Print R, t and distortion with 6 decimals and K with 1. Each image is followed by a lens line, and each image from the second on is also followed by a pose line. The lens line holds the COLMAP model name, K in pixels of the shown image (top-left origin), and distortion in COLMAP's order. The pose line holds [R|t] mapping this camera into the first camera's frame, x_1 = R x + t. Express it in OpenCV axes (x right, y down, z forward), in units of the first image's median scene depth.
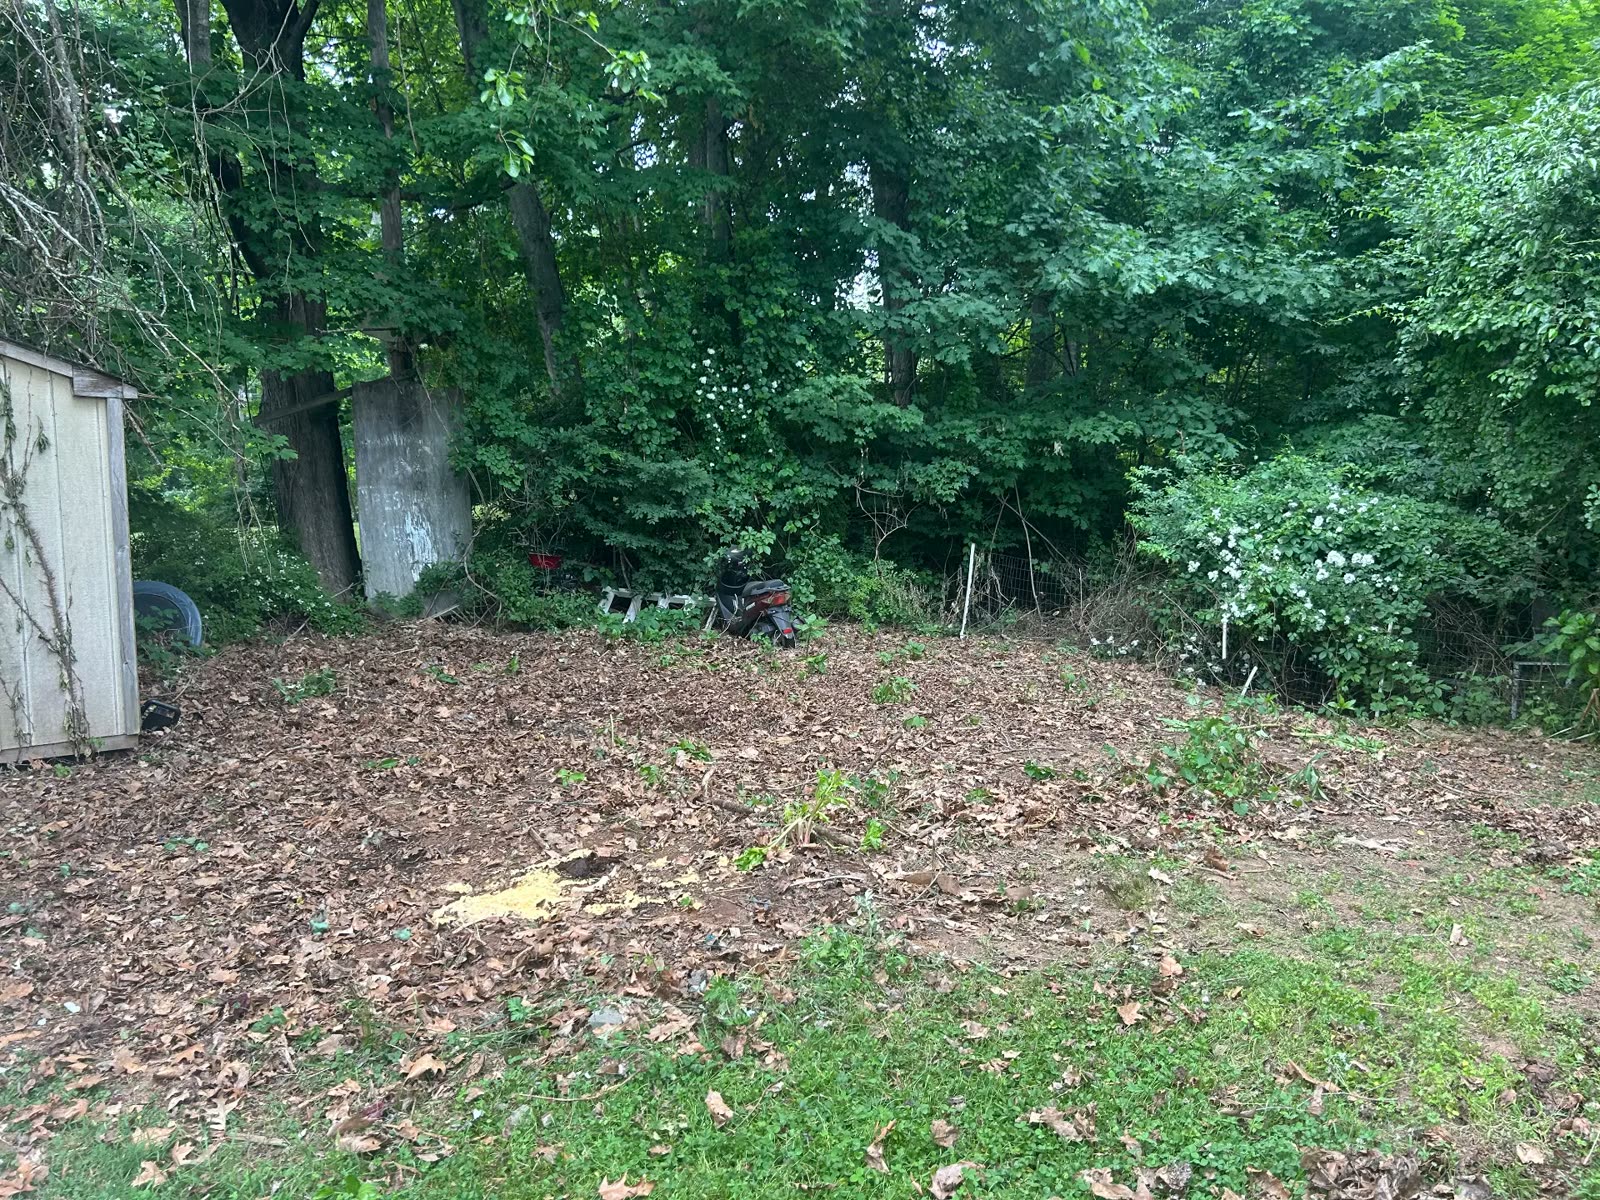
lens RADIAL K [[1189.0, 0, 788.6], [0, 1189.0, 612.4], [0, 0, 1]] dist [0.044184, -0.042821]
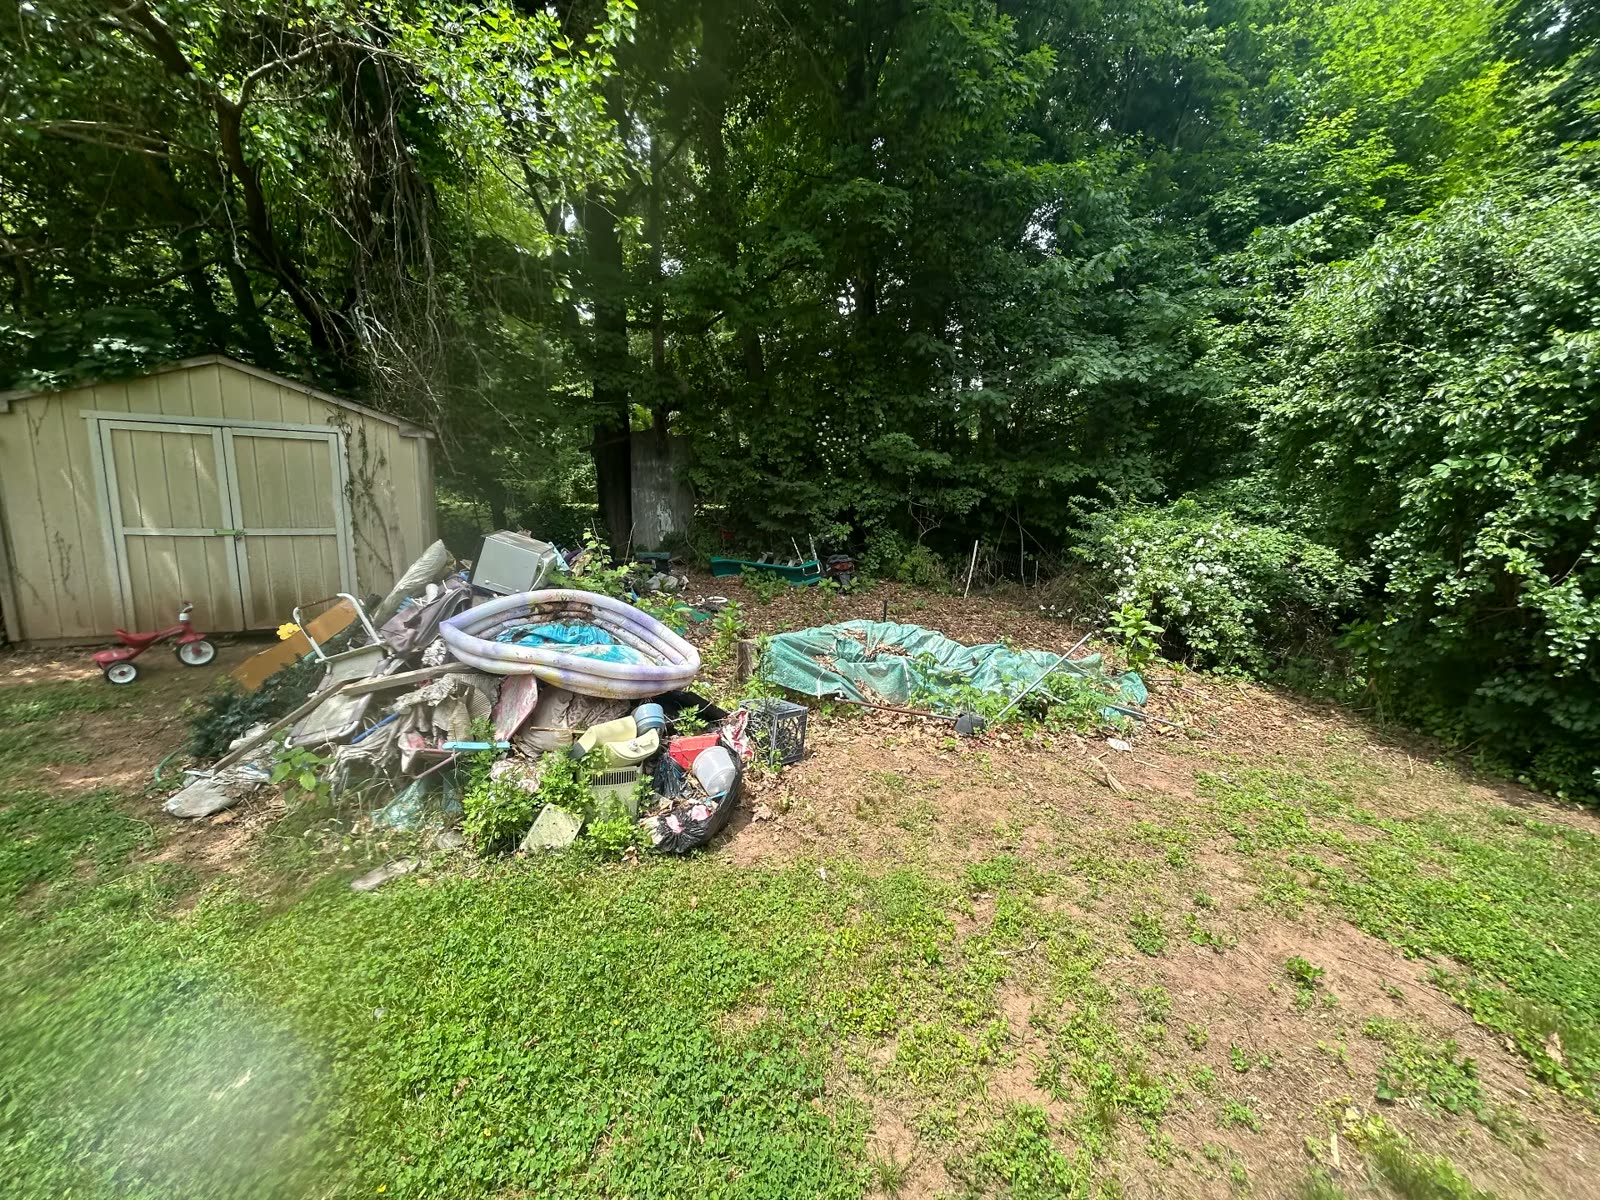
lens RADIAL K [[638.7, 0, 788.9], [0, 638.7, 606.5], [0, 0, 1]] dist [-0.007924, 0.001615]
pose [[0.968486, 0.088415, -0.232845, 0.147187], [-0.071265, 0.994157, 0.081079, -0.025003], [0.238653, -0.061930, 0.969128, 0.106345]]
